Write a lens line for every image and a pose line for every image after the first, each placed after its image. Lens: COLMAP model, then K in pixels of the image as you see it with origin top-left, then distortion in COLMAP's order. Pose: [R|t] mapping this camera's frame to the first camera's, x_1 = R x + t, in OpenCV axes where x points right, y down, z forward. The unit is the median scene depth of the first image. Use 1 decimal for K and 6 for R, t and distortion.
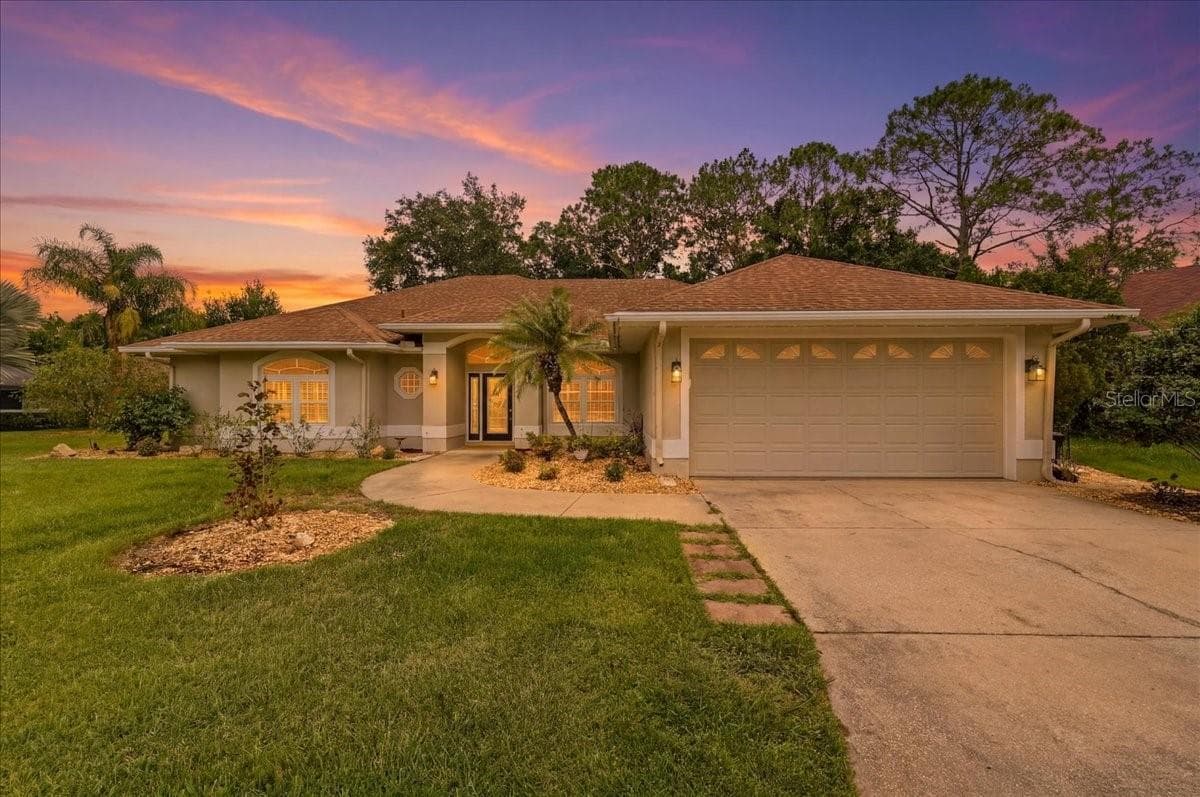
lens RADIAL K [[490.7, 0, 600.0], [0, 490.7, 398.5], [0, 0, 1]] dist [-0.000207, -0.000108]
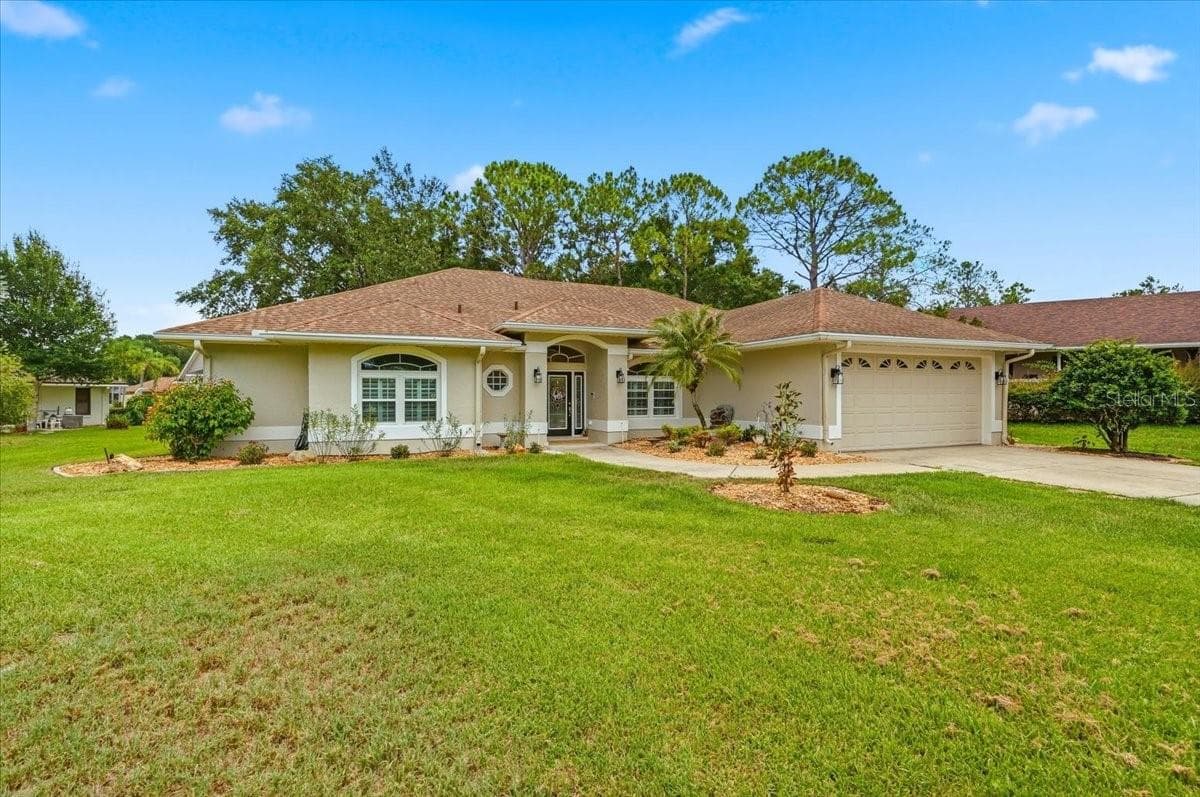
lens RADIAL K [[508.1, 0, 590.3], [0, 508.1, 395.9], [0, 0, 1]] dist [-0.000908, -0.000049]
pose [[0.925608, -0.000002, 0.378485, -0.470177], [0.000063, 1.000000, -0.000150, 0.000906], [-0.378485, 0.000163, 0.925608, -0.028070]]
